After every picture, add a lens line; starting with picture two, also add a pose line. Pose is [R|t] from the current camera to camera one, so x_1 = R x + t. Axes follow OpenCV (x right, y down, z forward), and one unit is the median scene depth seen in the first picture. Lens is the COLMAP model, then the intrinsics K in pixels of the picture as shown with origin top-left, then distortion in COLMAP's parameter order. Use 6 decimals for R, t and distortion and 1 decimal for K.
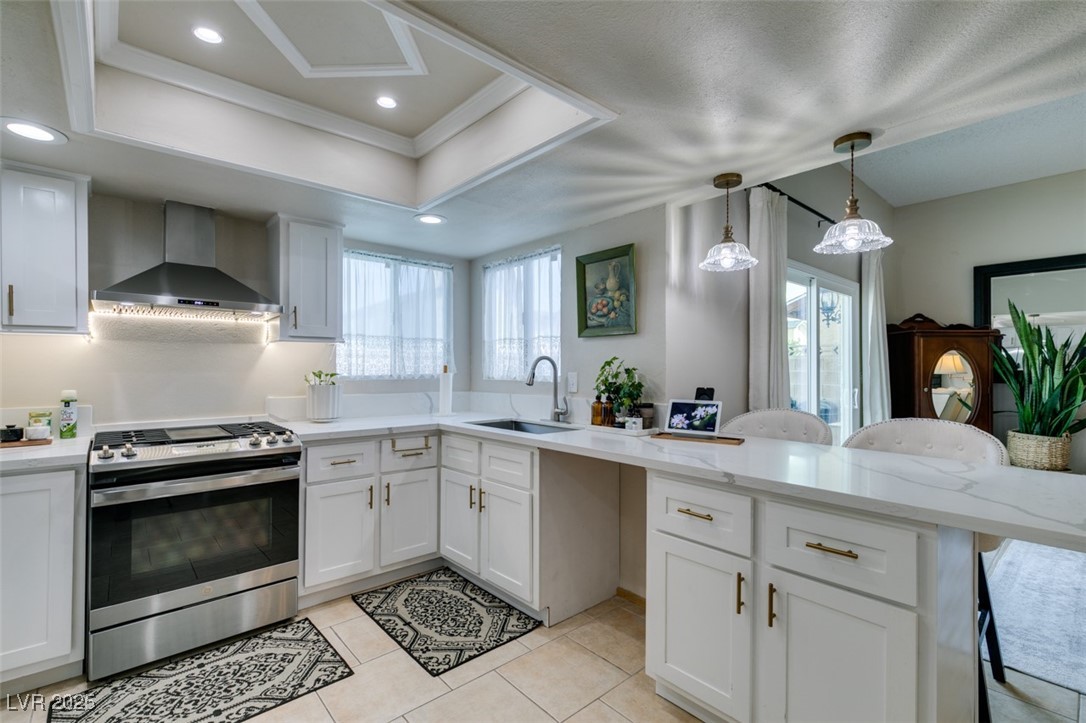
lens RADIAL K [[484.1, 0, 543.7], [0, 484.1, 362.6], [0, 0, 1]] dist [0.005622, -0.002189]
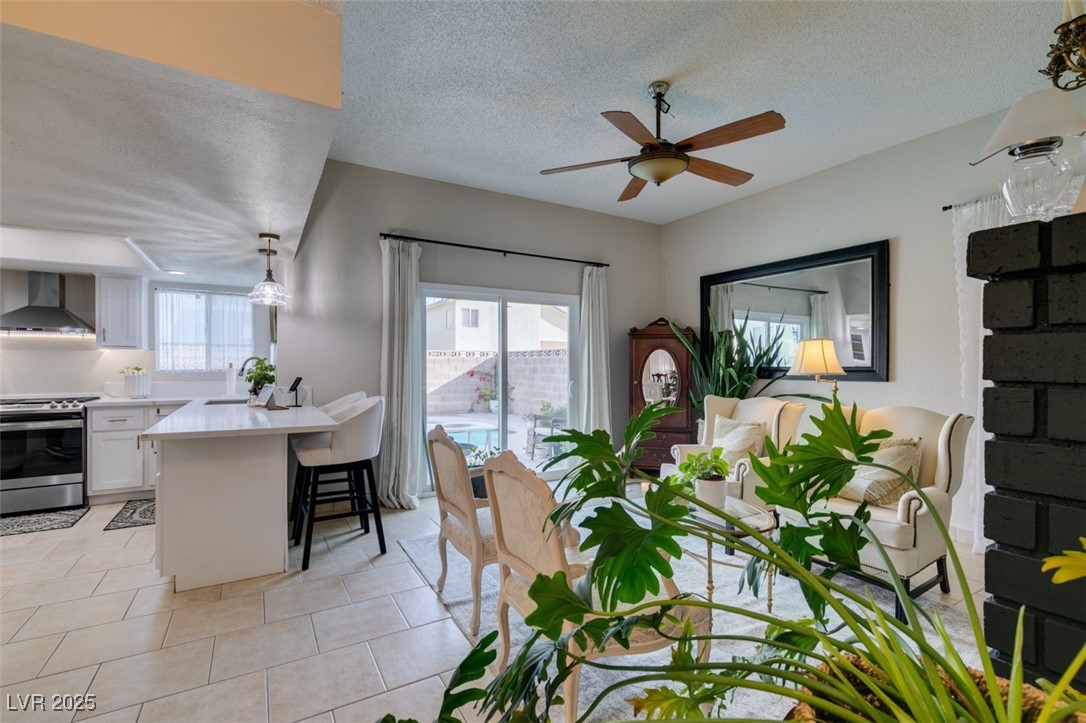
lens RADIAL K [[484.1, 0, 541.8], [0, 484.1, 363.9], [0, 0, 1]] dist [0.005622, -0.002189]
pose [[0.982120, -0.001089, -0.188254, 1.310572], [0.003100, 0.999941, 0.010386, -0.004850], [0.188232, -0.010783, 0.982065, -0.374540]]
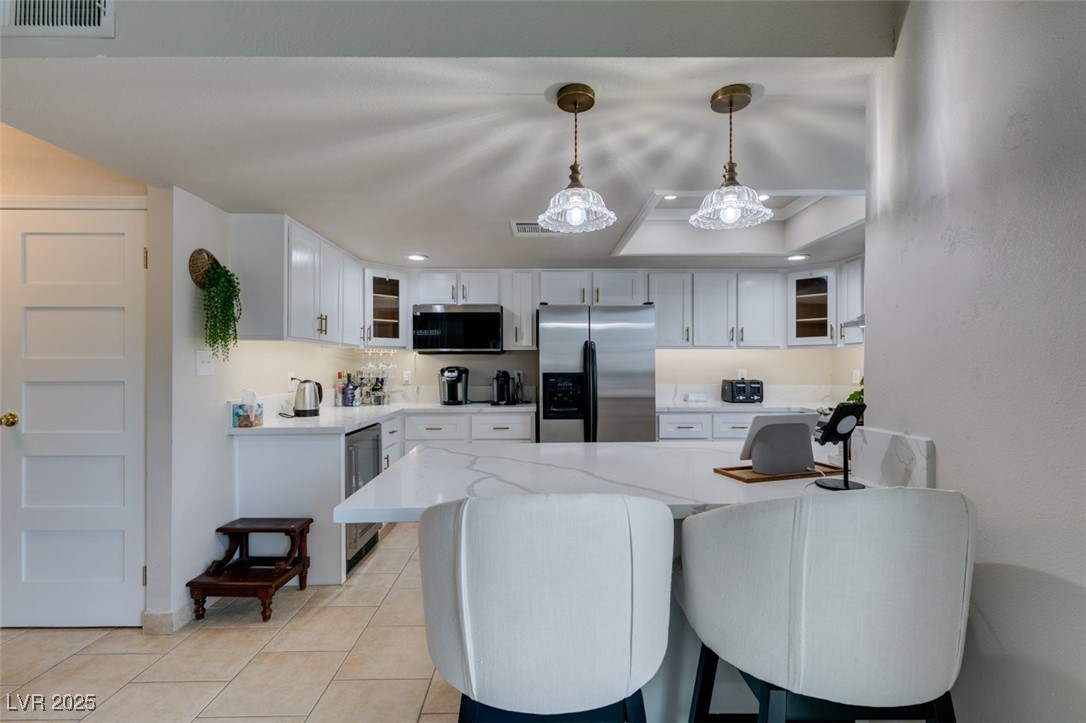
lens RADIAL K [[484.1, 0, 539.2], [0, 484.1, 363.6], [0, 0, 1]] dist [0.005622, -0.002189]
pose [[-0.651192, -0.004422, -0.758900, 0.886773], [0.006185, 0.999919, -0.011134, 0.012165], [0.758887, -0.011945, -0.651112, 1.007083]]
